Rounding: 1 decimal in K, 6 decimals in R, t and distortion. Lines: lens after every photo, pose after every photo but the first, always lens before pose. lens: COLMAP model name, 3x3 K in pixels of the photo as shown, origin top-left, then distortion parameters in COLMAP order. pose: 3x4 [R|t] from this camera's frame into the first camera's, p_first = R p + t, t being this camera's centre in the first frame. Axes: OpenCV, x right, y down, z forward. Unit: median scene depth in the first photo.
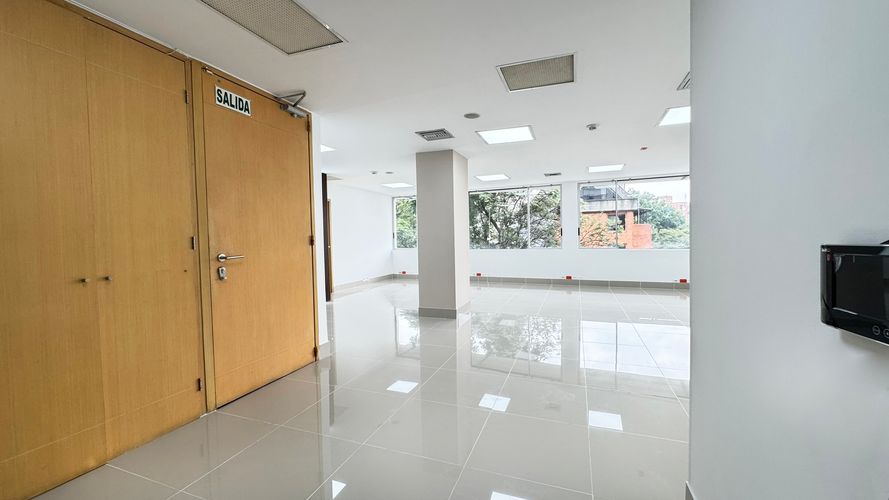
lens RADIAL K [[354.8, 0, 441.8], [0, 354.8, 249.7], [0, 0, 1]] dist [-0.001483, -0.000144]
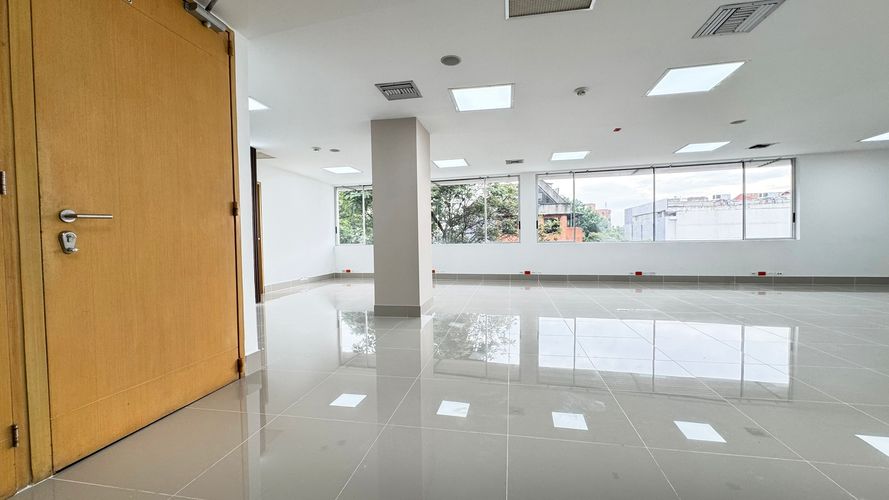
lens RADIAL K [[354.8, 0, 441.8], [0, 354.8, 249.7], [0, 0, 1]] dist [-0.001483, -0.000144]
pose [[0.985683, -0.001823, 0.168599, -0.043866], [0.003854, 0.999924, -0.011718, 0.038069], [-0.168565, 0.012200, 0.985615, 0.132606]]
